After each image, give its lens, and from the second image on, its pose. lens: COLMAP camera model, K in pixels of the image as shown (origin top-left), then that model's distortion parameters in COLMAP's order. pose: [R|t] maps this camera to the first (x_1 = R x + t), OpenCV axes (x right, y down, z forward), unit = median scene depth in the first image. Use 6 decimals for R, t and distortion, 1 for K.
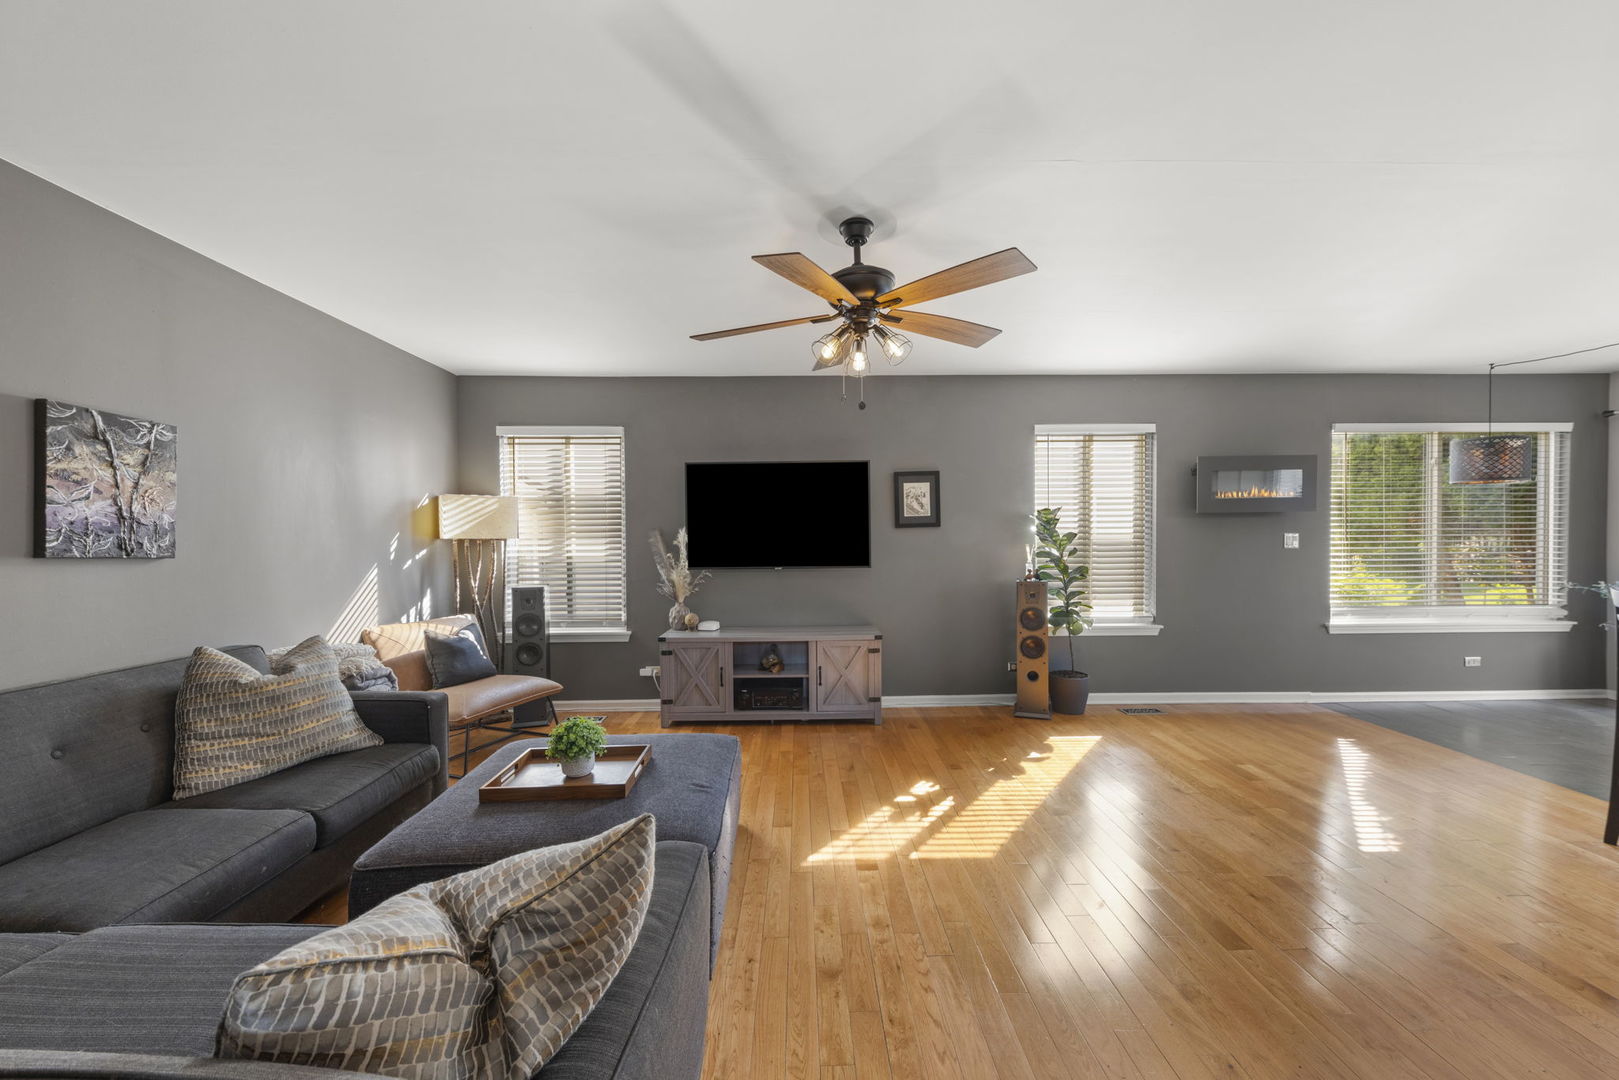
lens RADIAL K [[585.8, 0, 805.5], [0, 585.8, 548.3], [0, 0, 1]] dist [0.000344, 0.000016]
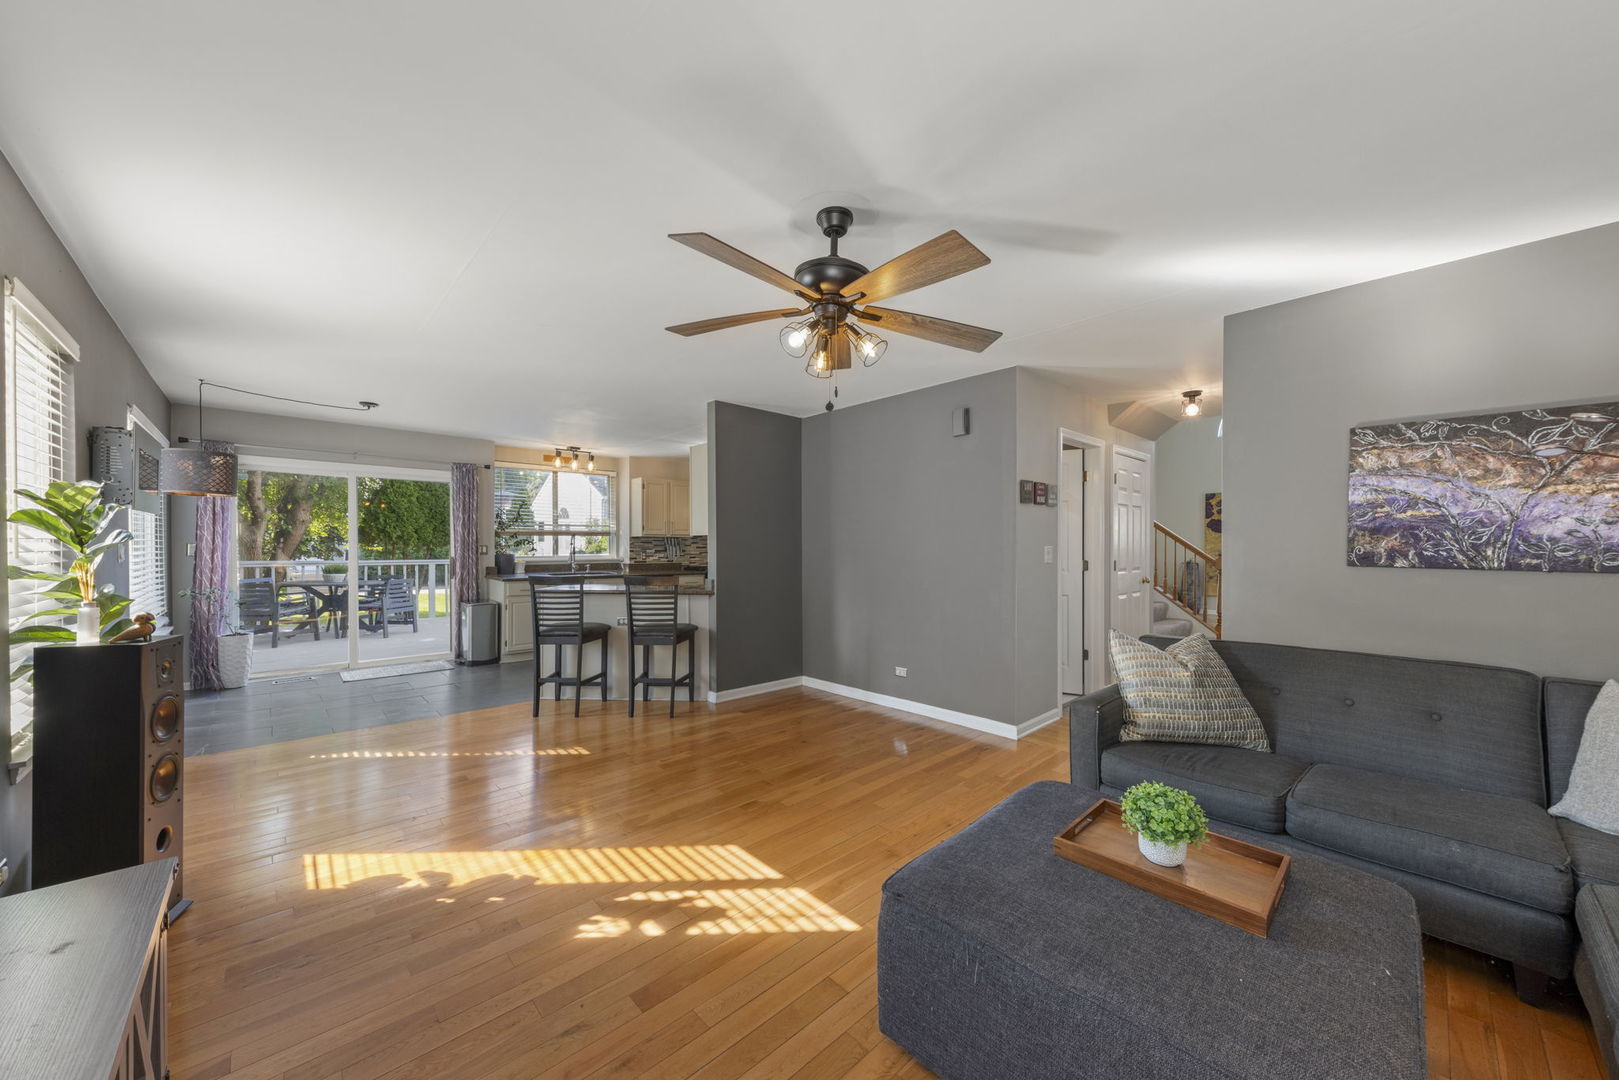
lens RADIAL K [[571.0, 0, 814.0], [0, 571.0, 541.0], [0, 0, 1]] dist [0.000663, 0.000046]
pose [[-0.679588, 0.012730, 0.733484, -0.441146], [0.018080, 0.999836, -0.000601, -0.024123], [-0.733371, 0.012853, -0.679707, 1.258194]]
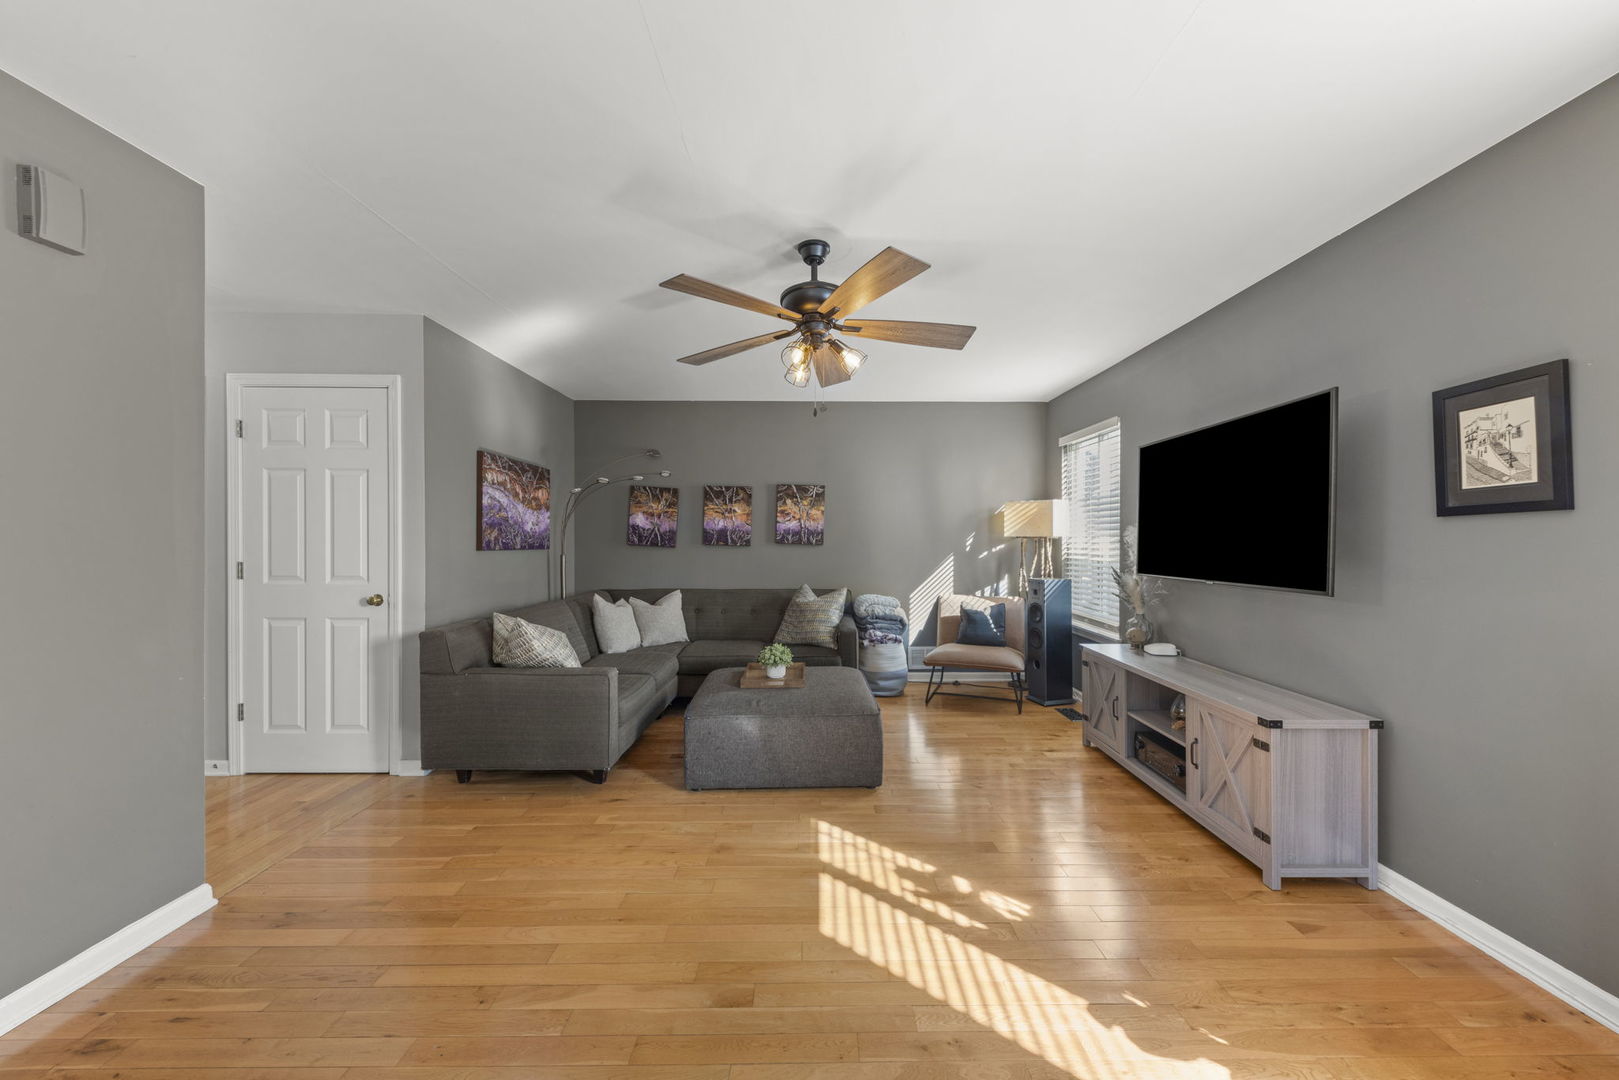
lens RADIAL K [[571.0, 0, 814.0], [0, 571.0, 541.0], [0, 0, 1]] dist [0.000663, 0.000046]
pose [[-0.010815, 0.012688, -0.999861, 0.865671], [-0.018224, 0.999751, 0.012884, -0.019645], [0.999775, 0.018361, -0.010581, 0.776519]]
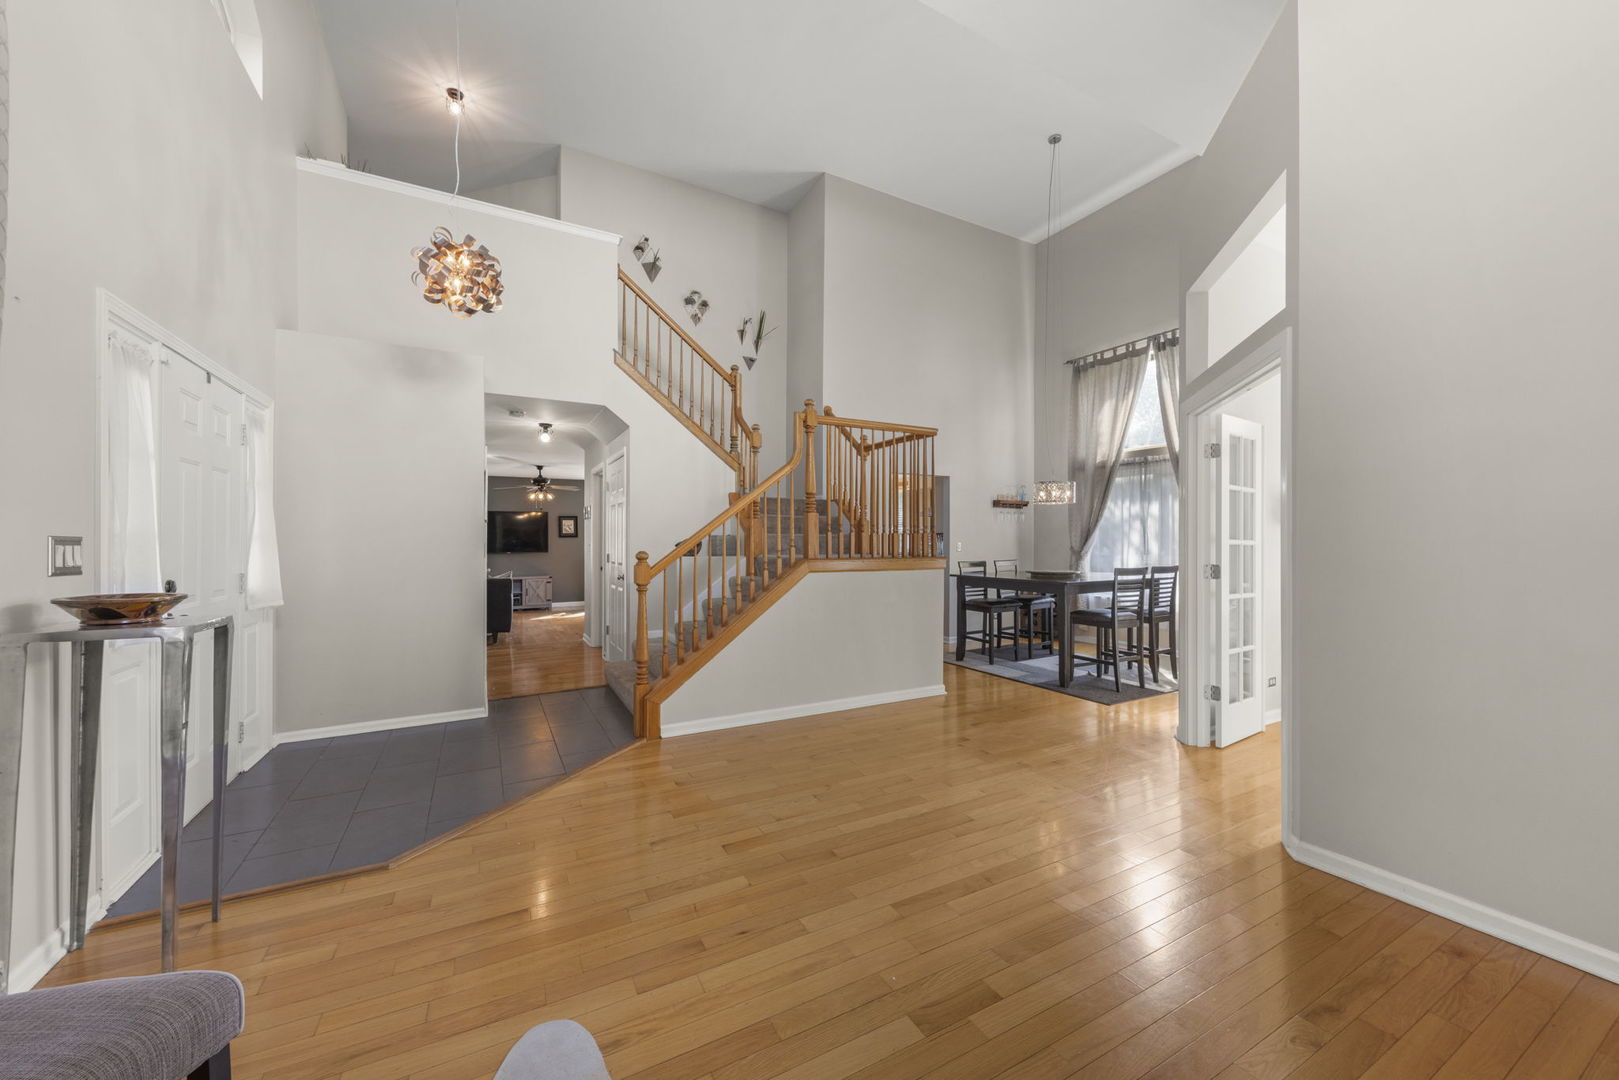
lens RADIAL K [[585.8, 0, 805.5], [0, 585.8, 548.3], [0, 0, 1]] dist [0.000344, 0.000016]
pose [[0.883520, 0.007998, 0.468325, -0.137308], [-0.000415, 0.999867, -0.016294, 0.077425], [-0.468393, 0.014202, 0.883406, -2.580571]]
